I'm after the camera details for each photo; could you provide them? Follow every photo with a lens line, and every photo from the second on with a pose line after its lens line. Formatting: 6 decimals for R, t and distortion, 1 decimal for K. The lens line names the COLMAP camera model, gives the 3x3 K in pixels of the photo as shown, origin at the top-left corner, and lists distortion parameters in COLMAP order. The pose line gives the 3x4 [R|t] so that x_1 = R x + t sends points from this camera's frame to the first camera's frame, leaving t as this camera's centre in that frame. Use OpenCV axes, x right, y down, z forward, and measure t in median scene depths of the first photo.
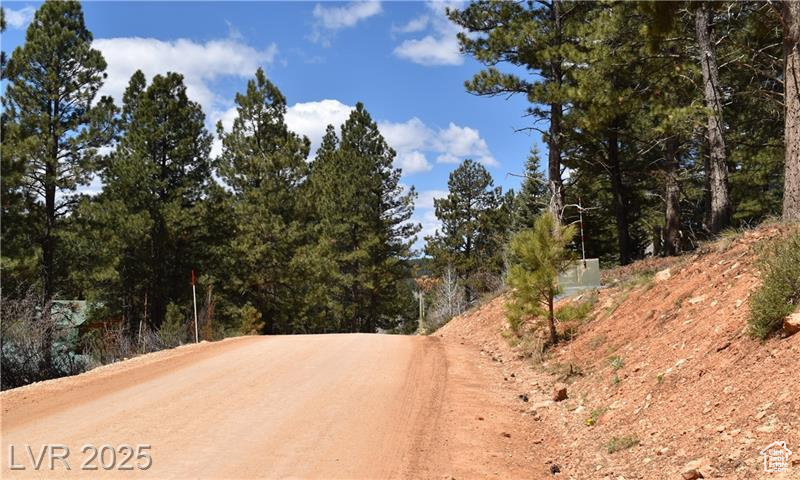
lens RADIAL K [[1059.3, 0, 400.5], [0, 1059.3, 264.3], [0, 0, 1]] dist [-0.045266, 0.000000]
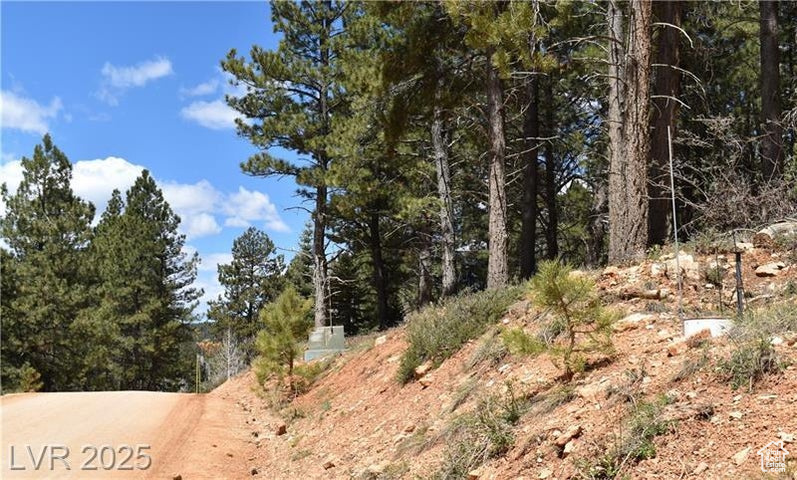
lens RADIAL K [[1057.3, 0, 394.7], [0, 1057.3, 259.0], [0, 0, 1]] dist [-0.042884, 0.000000]
pose [[0.981168, 0.027176, 0.191236, 0.010360], [-0.014439, 0.997602, -0.067687, -0.000515], [-0.192617, 0.063651, 0.979207, -0.098224]]
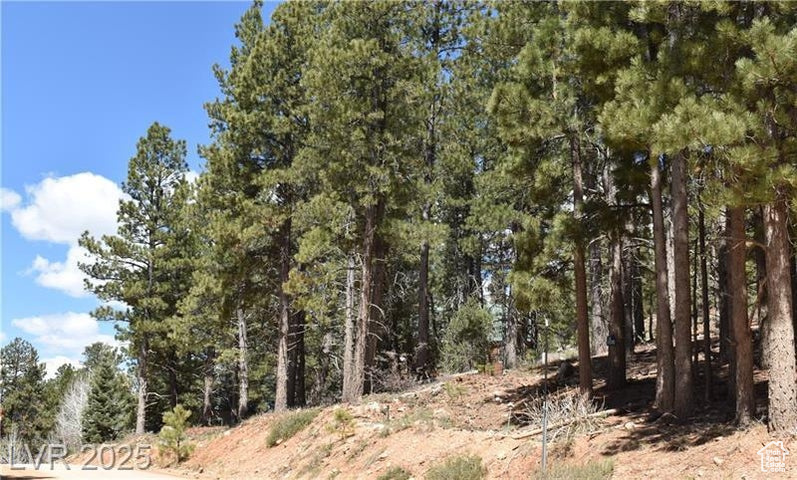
lens RADIAL K [[1057.3, 0, 395.5], [0, 1057.3, 245.0], [0, 0, 1]] dist [-0.042884, 0.000000]
pose [[0.891712, 0.112901, 0.438296, -0.222005], [-0.032458, 0.981847, -0.186879, 0.010957], [-0.451438, 0.152416, 0.879189, -0.589215]]
